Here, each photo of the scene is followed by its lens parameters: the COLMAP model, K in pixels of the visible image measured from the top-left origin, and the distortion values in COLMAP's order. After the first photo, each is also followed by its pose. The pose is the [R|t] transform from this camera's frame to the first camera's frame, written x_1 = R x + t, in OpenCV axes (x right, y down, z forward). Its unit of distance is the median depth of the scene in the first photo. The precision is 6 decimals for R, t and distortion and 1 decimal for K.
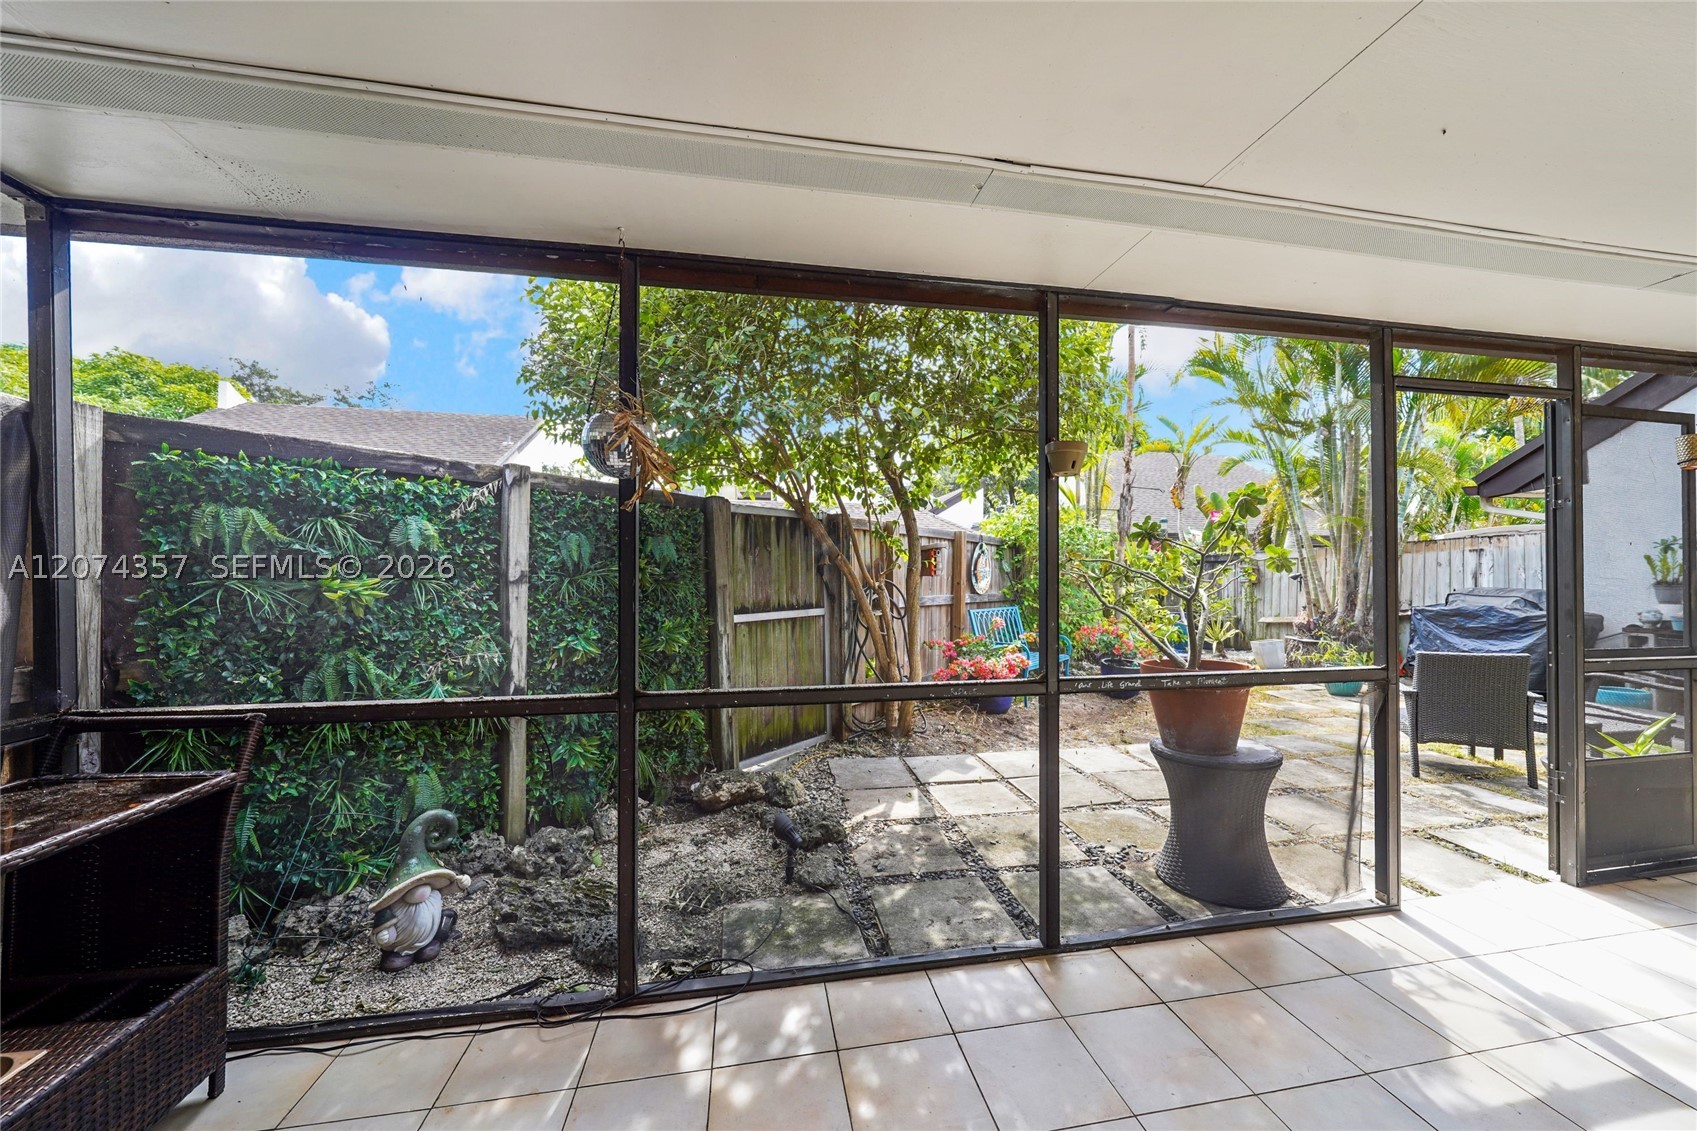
lens RADIAL K [[597.4, 0, 862.4], [0, 597.4, 571.2], [0, 0, 1]] dist [-0.001563, -0.000019]
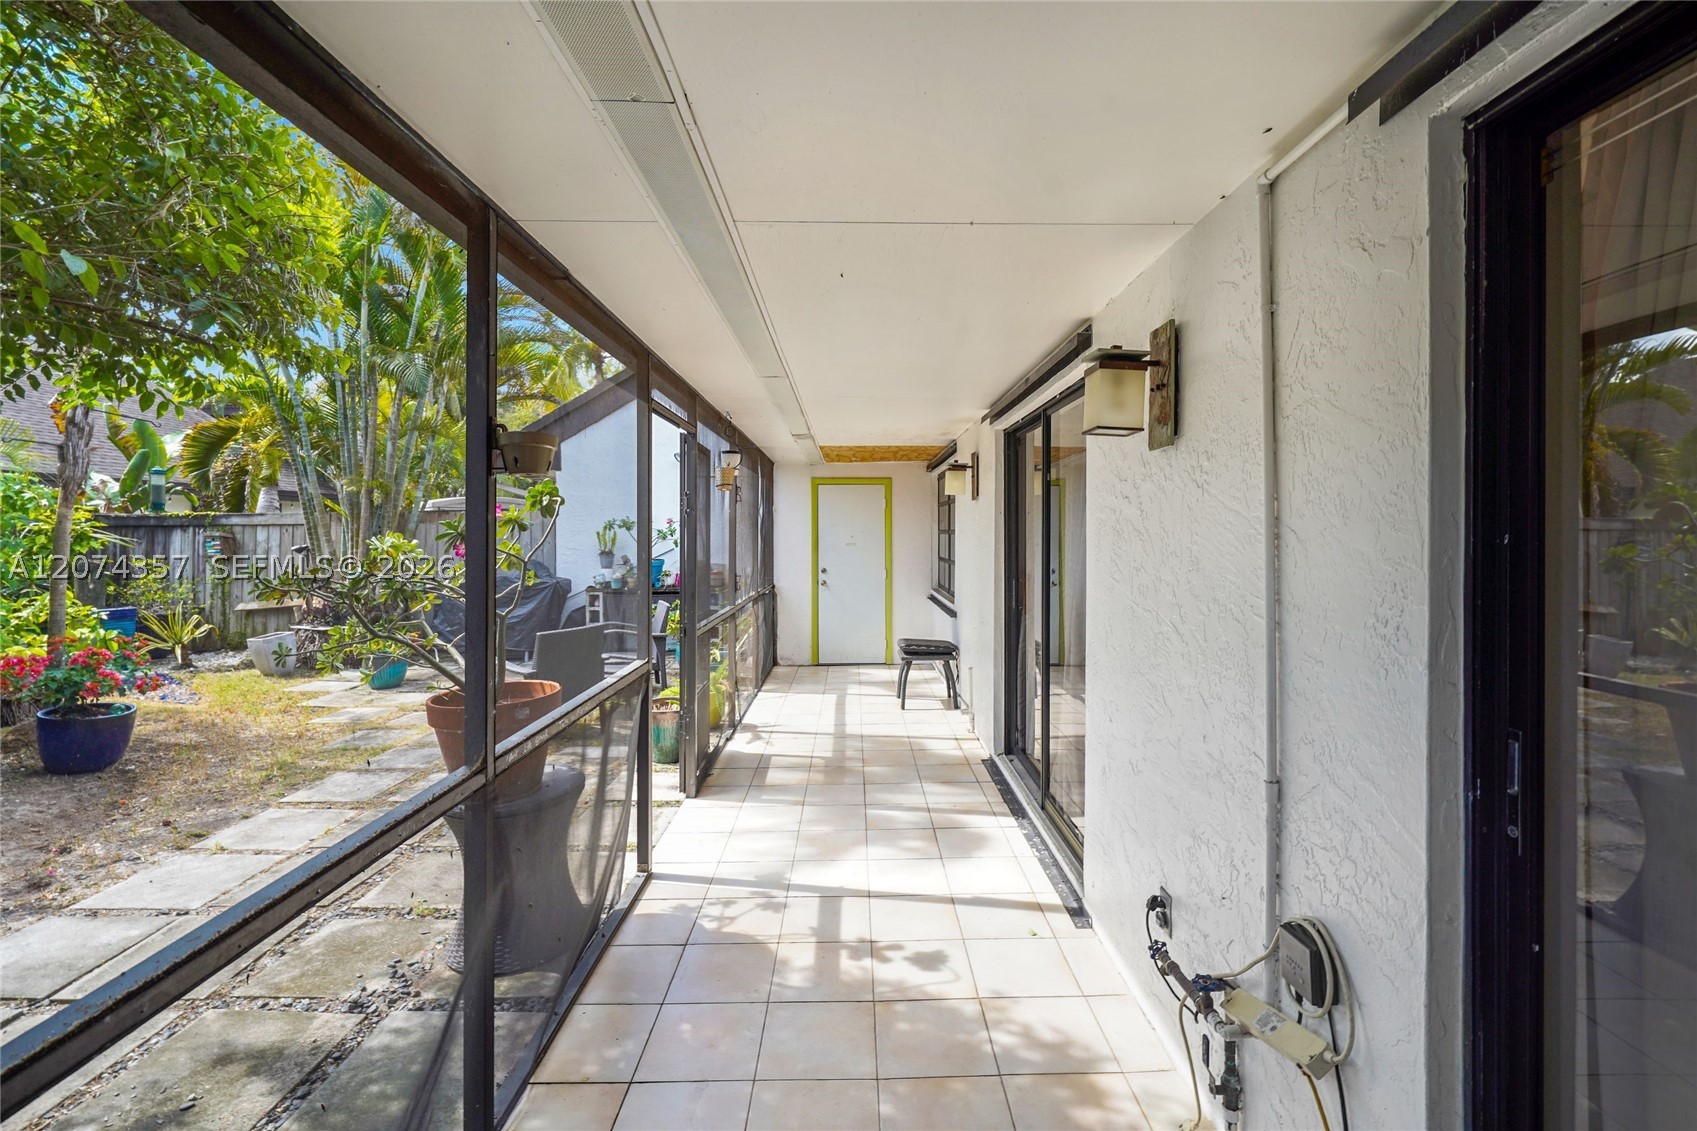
lens RADIAL K [[744.0, 0, 853.8], [0, 744.0, 533.2], [0, 0, 1]] dist [-0.000780, 0.000239]
pose [[0.181325, -0.003354, 0.983418, -0.156724], [-0.008167, 0.999955, 0.004916, -0.032346], [-0.983389, -0.008923, 0.181289, 0.140620]]
